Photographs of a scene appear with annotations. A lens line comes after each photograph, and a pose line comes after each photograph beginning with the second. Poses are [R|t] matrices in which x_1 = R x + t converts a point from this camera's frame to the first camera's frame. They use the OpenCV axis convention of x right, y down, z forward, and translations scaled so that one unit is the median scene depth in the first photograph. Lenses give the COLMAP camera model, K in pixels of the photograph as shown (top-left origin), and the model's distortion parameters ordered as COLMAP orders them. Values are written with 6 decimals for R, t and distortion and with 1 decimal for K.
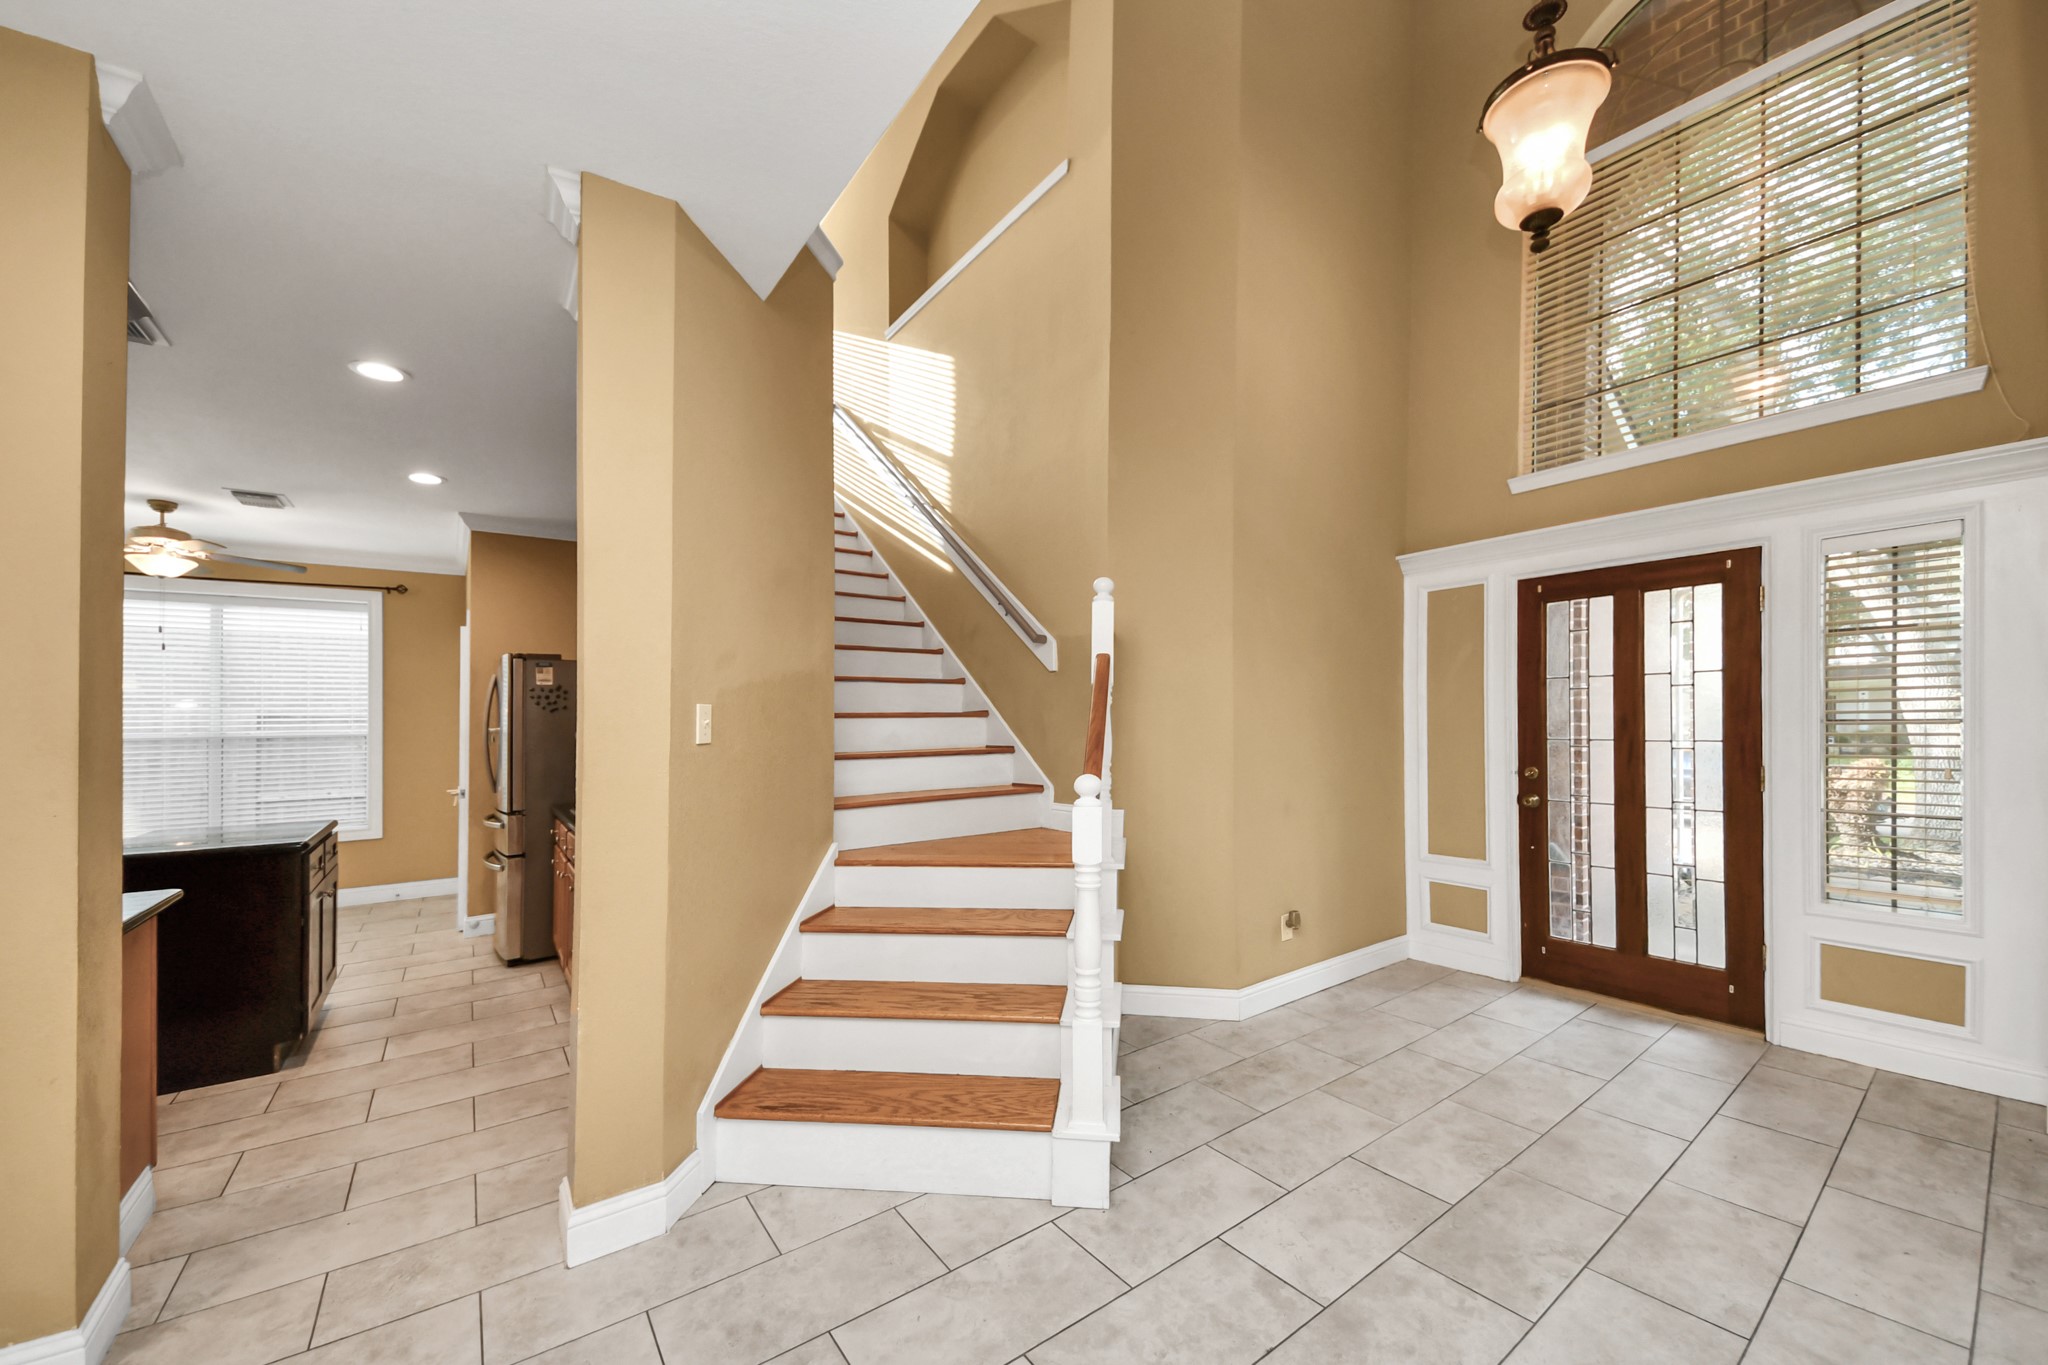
lens RADIAL K [[742.9, 0, 1026.1], [0, 742.9, 731.7], [0, 0, 1]] dist [0.004973, -0.006157]
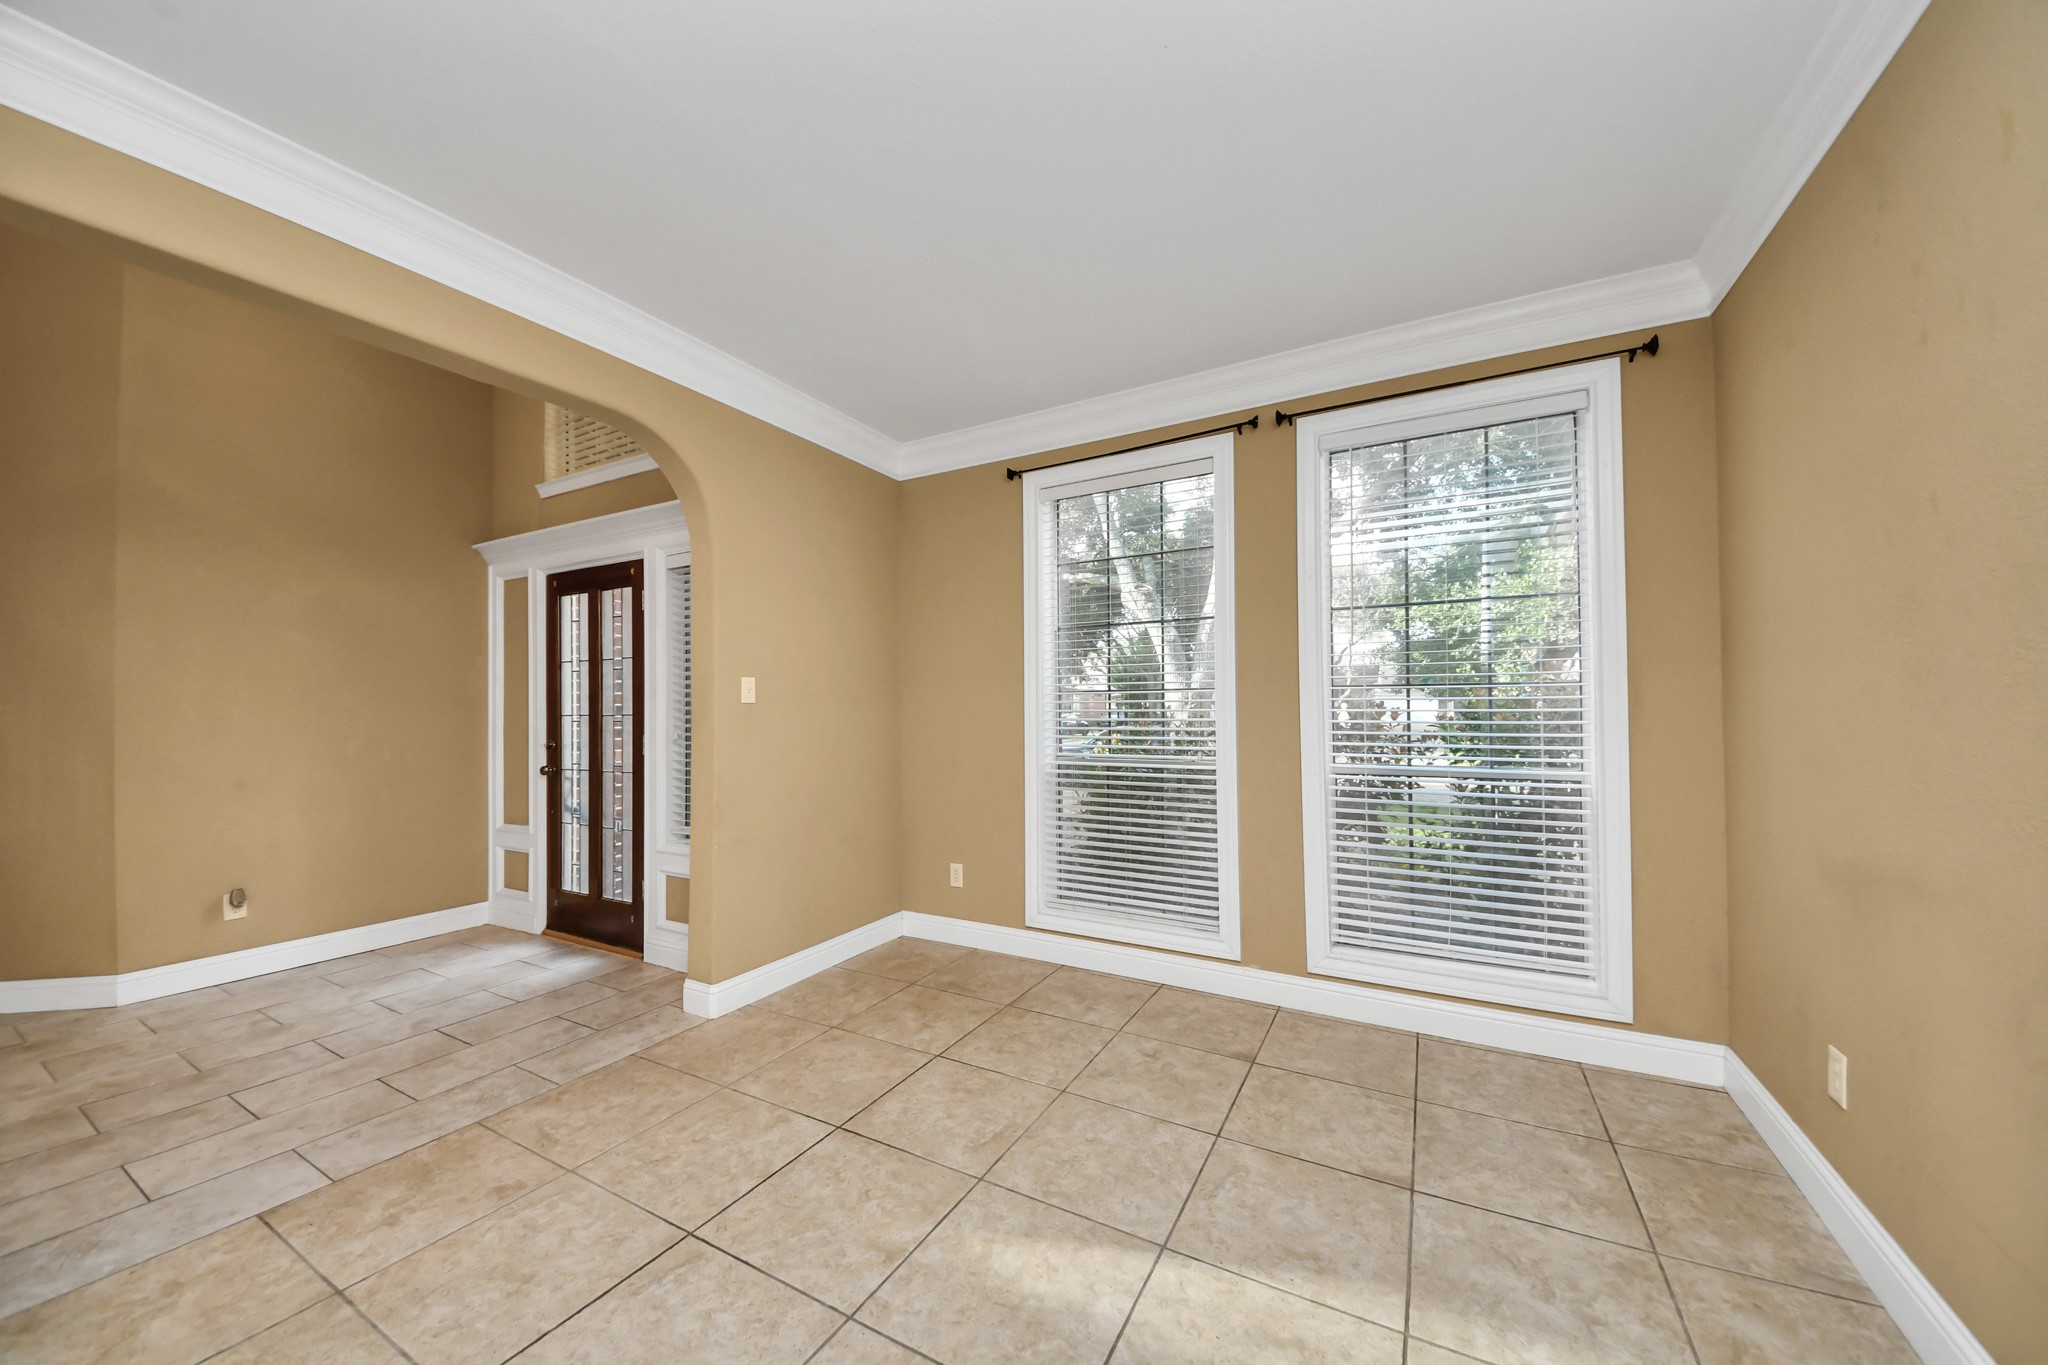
lens RADIAL K [[742.9, 0, 1027.3], [0, 742.9, 715.6], [0, 0, 1]] dist [0.004973, -0.006157]
pose [[0.916372, 0.001746, 0.400324, 0.977058], [0.001091, 0.999976, -0.006860, 0.018421], [-0.400326, 0.006723, 0.916348, -0.349680]]
